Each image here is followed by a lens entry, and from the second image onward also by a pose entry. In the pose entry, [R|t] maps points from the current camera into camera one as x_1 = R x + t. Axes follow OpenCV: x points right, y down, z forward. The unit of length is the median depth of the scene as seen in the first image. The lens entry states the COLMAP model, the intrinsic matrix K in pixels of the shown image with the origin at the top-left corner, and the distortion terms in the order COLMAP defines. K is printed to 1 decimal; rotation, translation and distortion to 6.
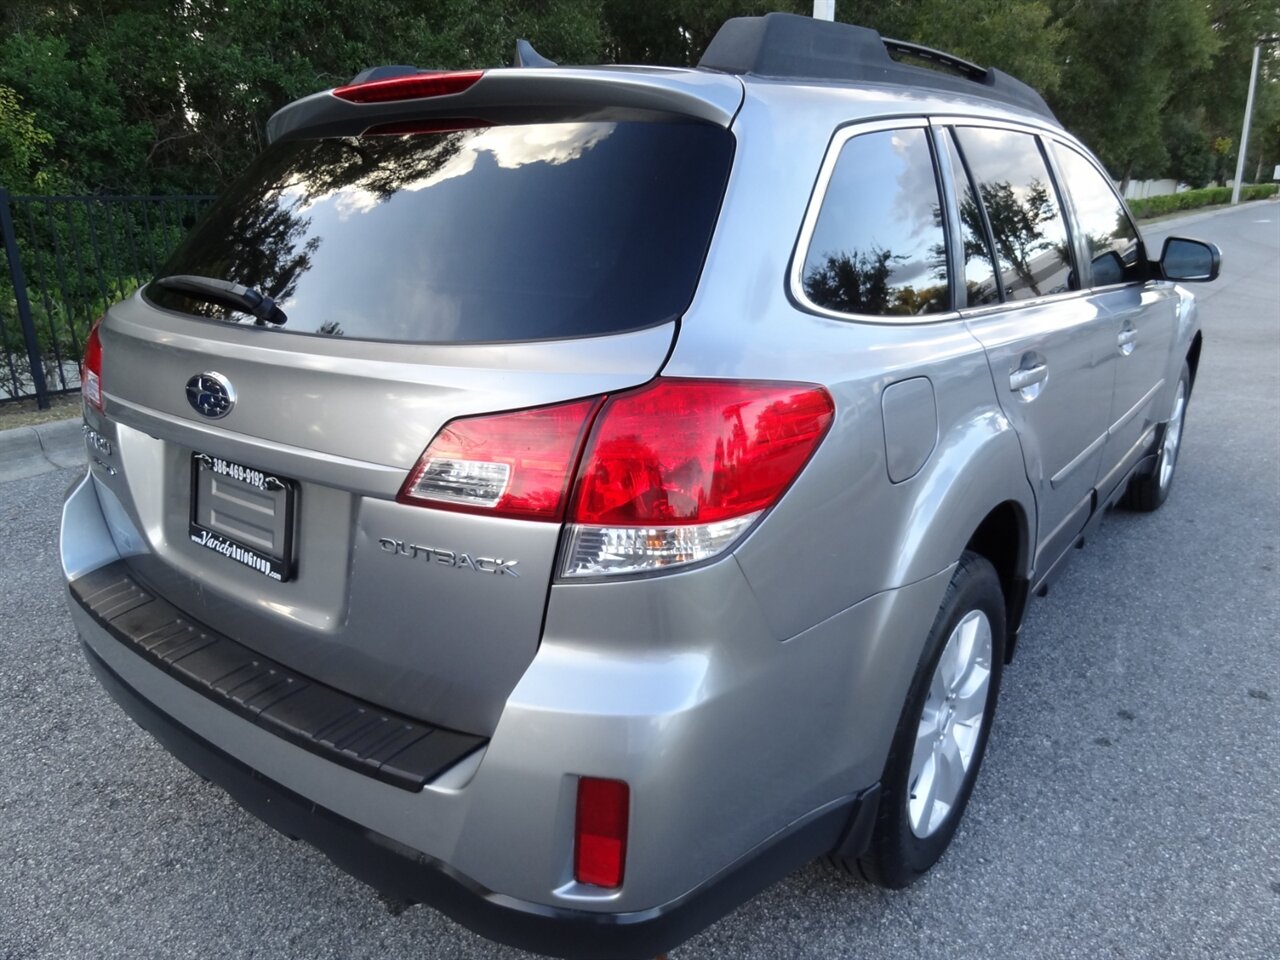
lens RADIAL K [[906.5, 0, 640.0], [0, 906.5, 480.0], [0, 0, 1]] dist [-0.001830, 0.000077]
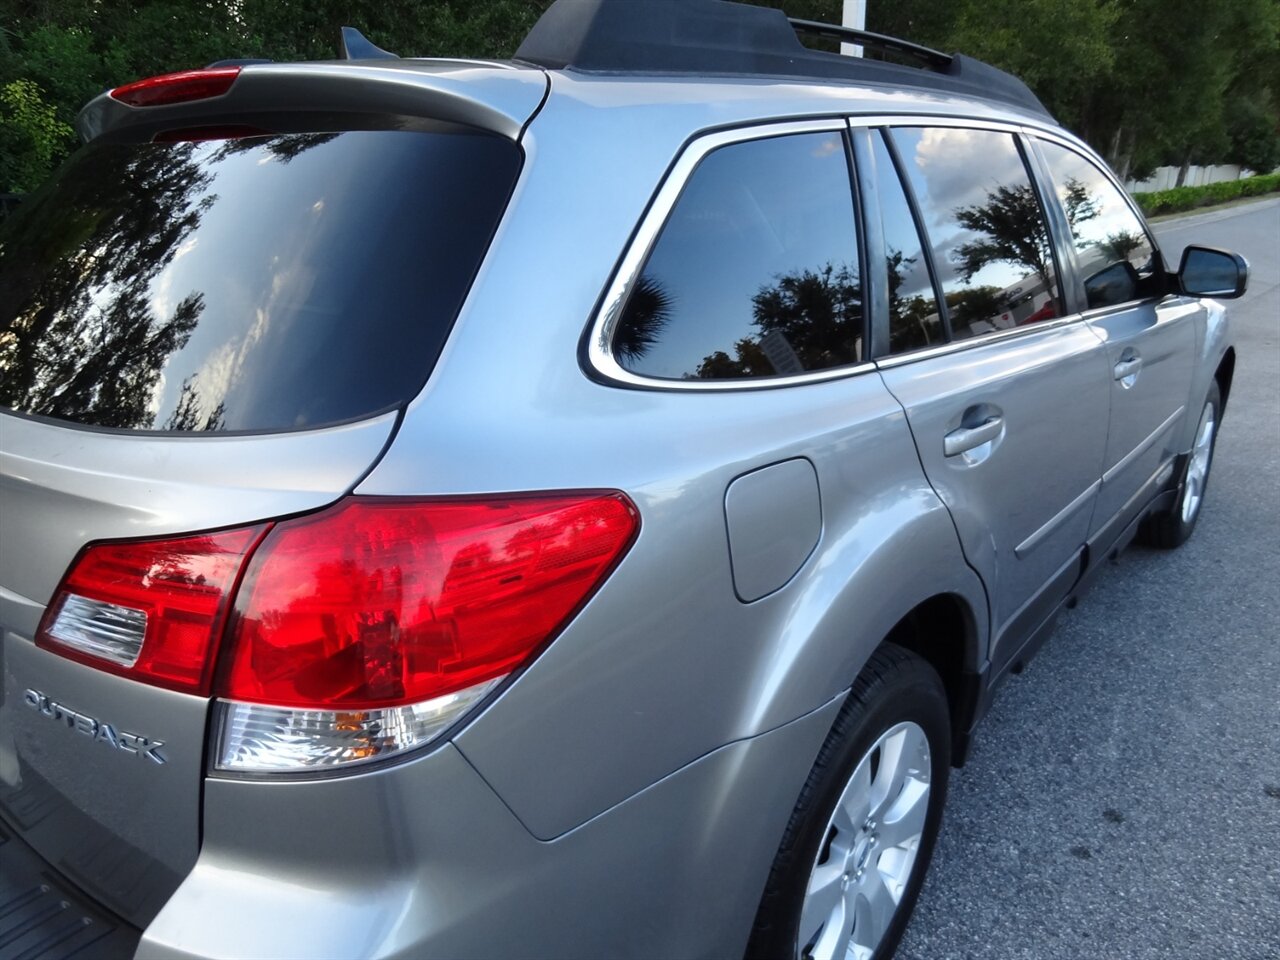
lens RADIAL K [[903.5, 0, 642.5], [0, 903.5, 476.9], [0, 0, 1]] dist [-0.000368, 0.000036]
pose [[0.998782, 0.011553, -0.047968, 0.111564], [-0.011037, 0.999878, 0.011011, -0.054007], [0.048090, -0.010468, 0.998788, 0.113571]]
